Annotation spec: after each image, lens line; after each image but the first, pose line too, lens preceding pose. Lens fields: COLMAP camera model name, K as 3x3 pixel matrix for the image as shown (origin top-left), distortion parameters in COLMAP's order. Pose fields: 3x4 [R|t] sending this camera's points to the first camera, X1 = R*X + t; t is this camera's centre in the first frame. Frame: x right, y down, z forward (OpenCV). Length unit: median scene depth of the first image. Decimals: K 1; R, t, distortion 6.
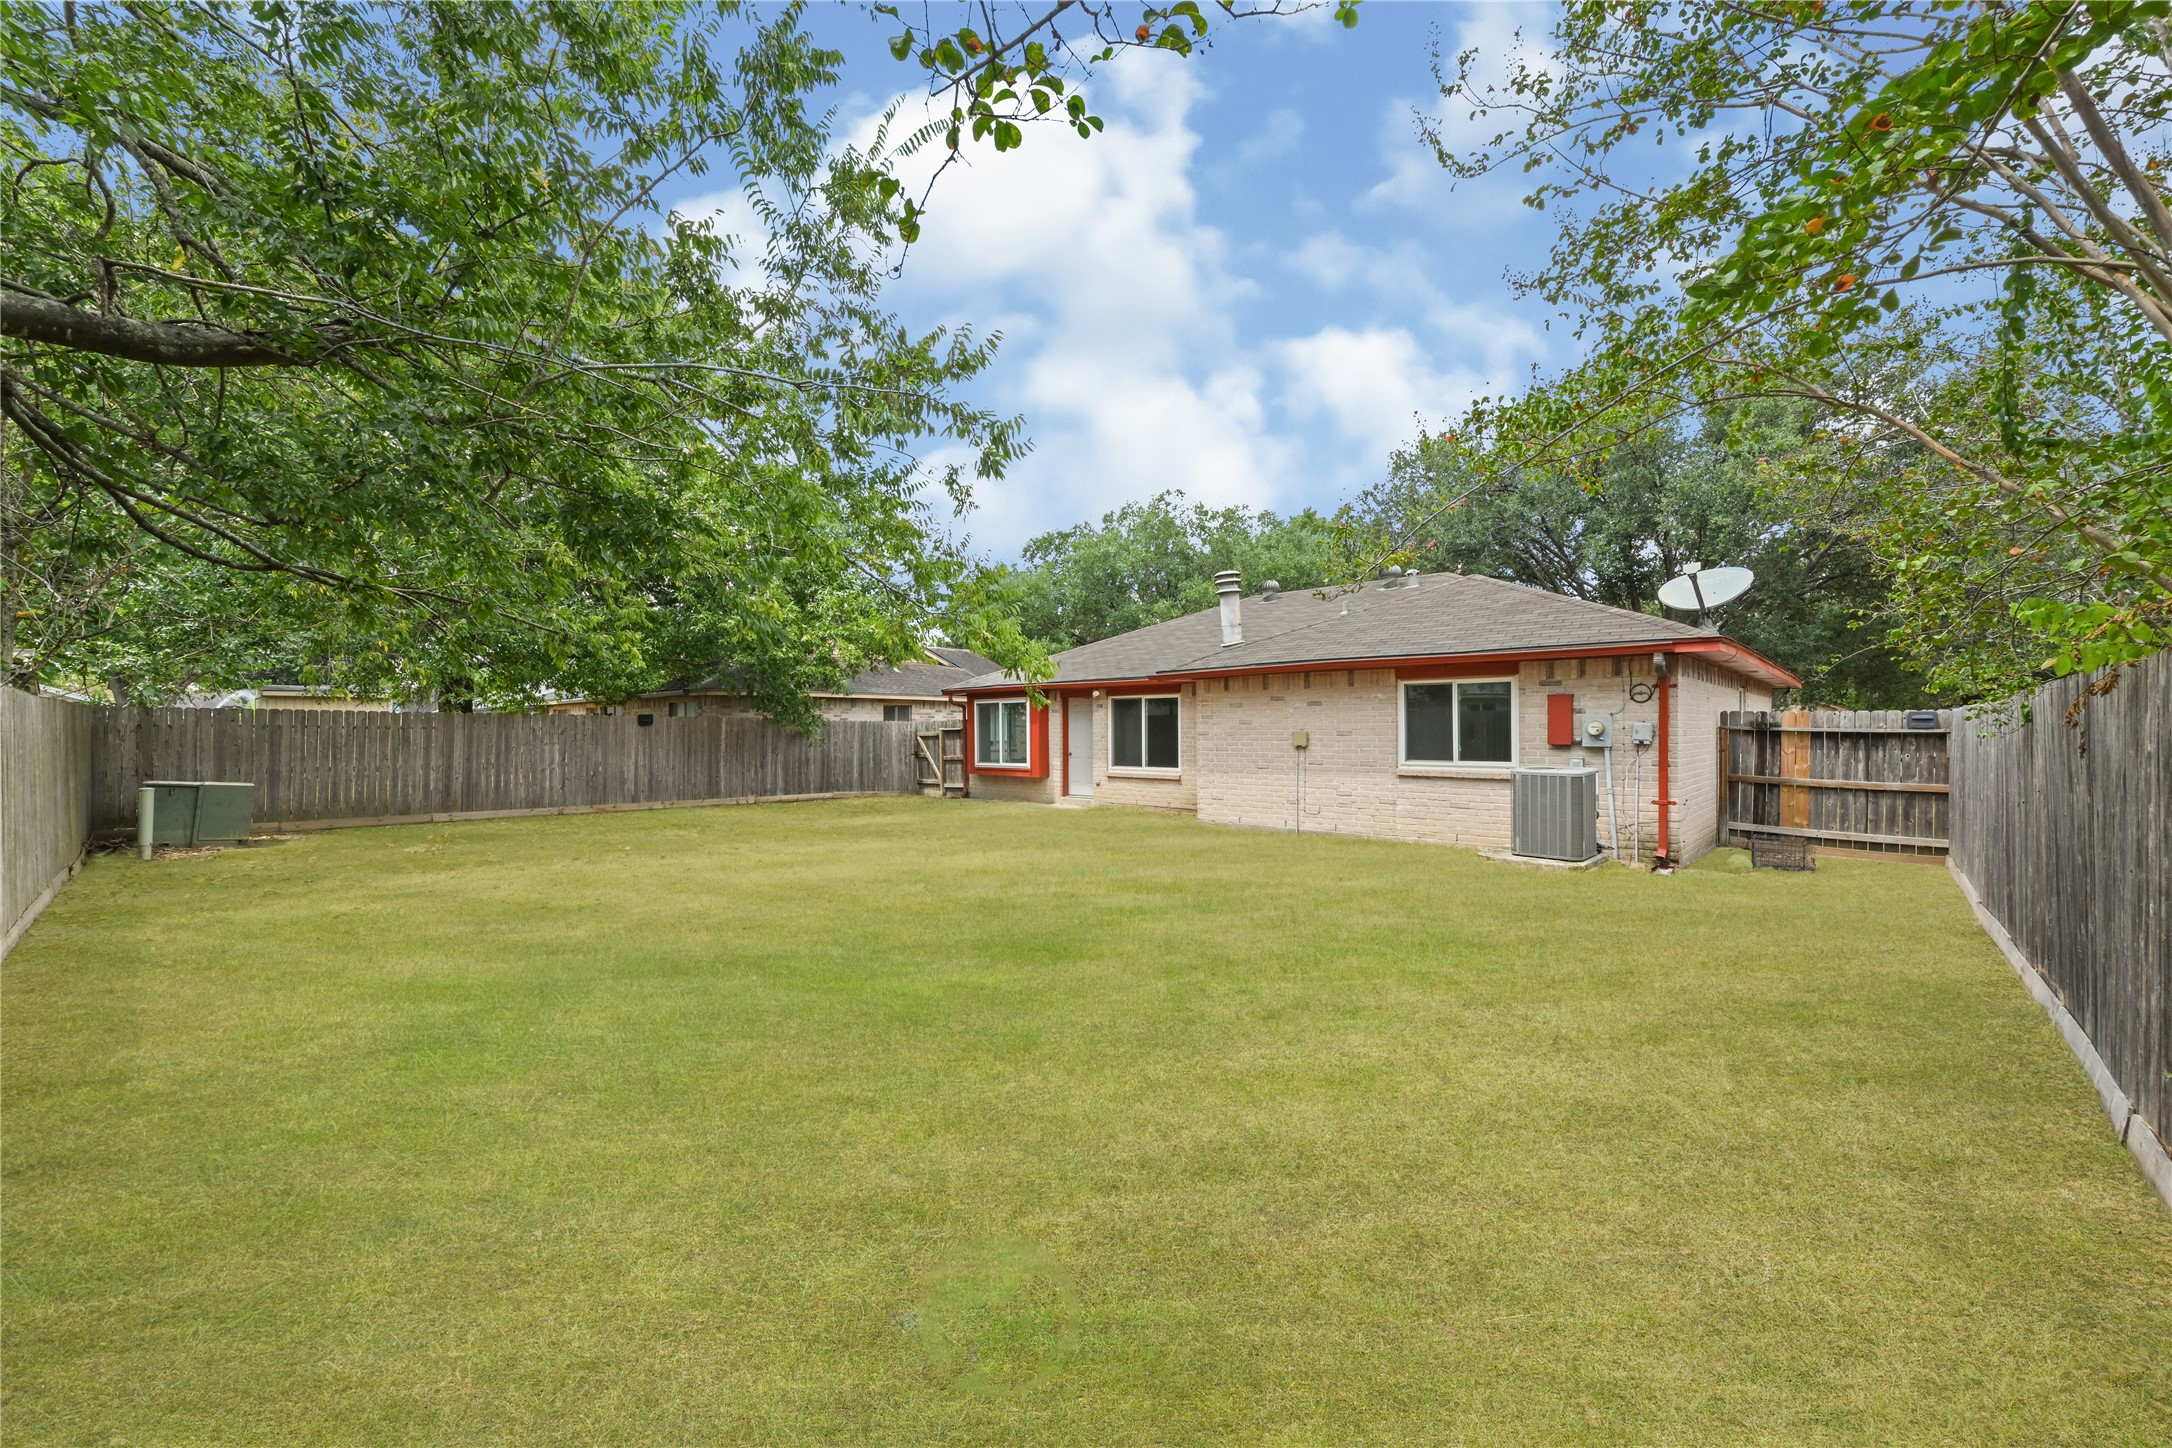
lens RADIAL K [[858.6, 0, 1100.9], [0, 858.6, 725.1], [0, 0, 1]] dist [0.000094, -0.000376]
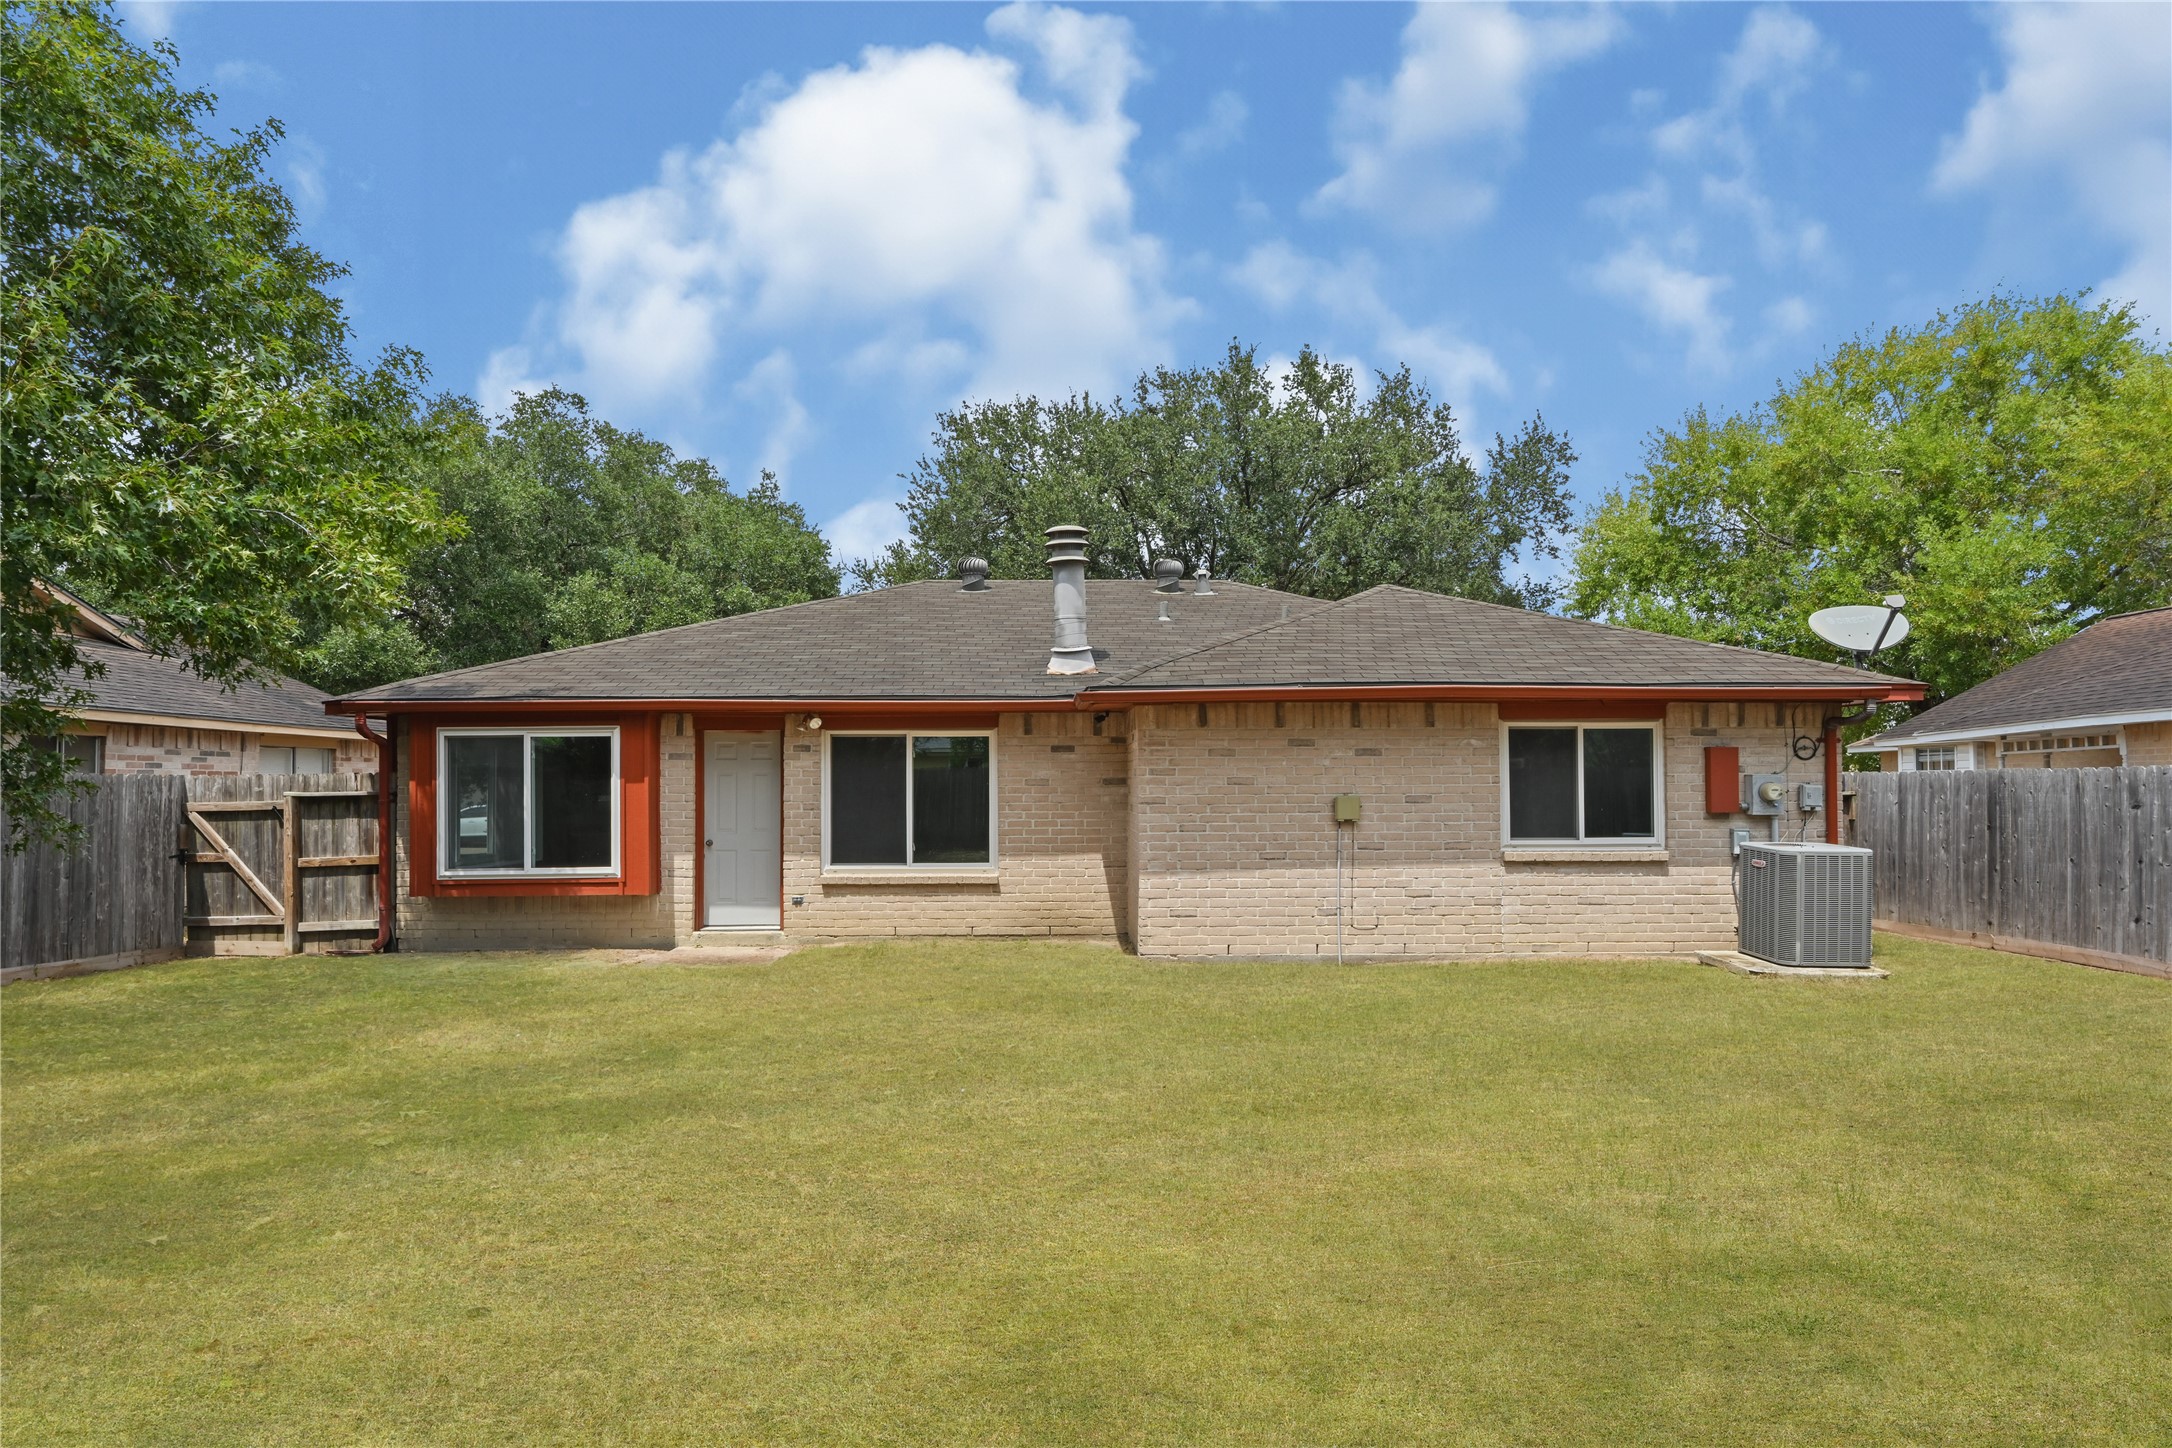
lens RADIAL K [[1029.8, 0, 1003.0], [0, 1029.8, 792.3], [0, 0, 1]] dist [0.000982, 0.000227]
pose [[0.719695, -0.000268, 0.694290, -0.448300], [-0.001748, 0.999996, 0.002198, 0.002621], [-0.694288, -0.002795, 0.719692, 0.625161]]
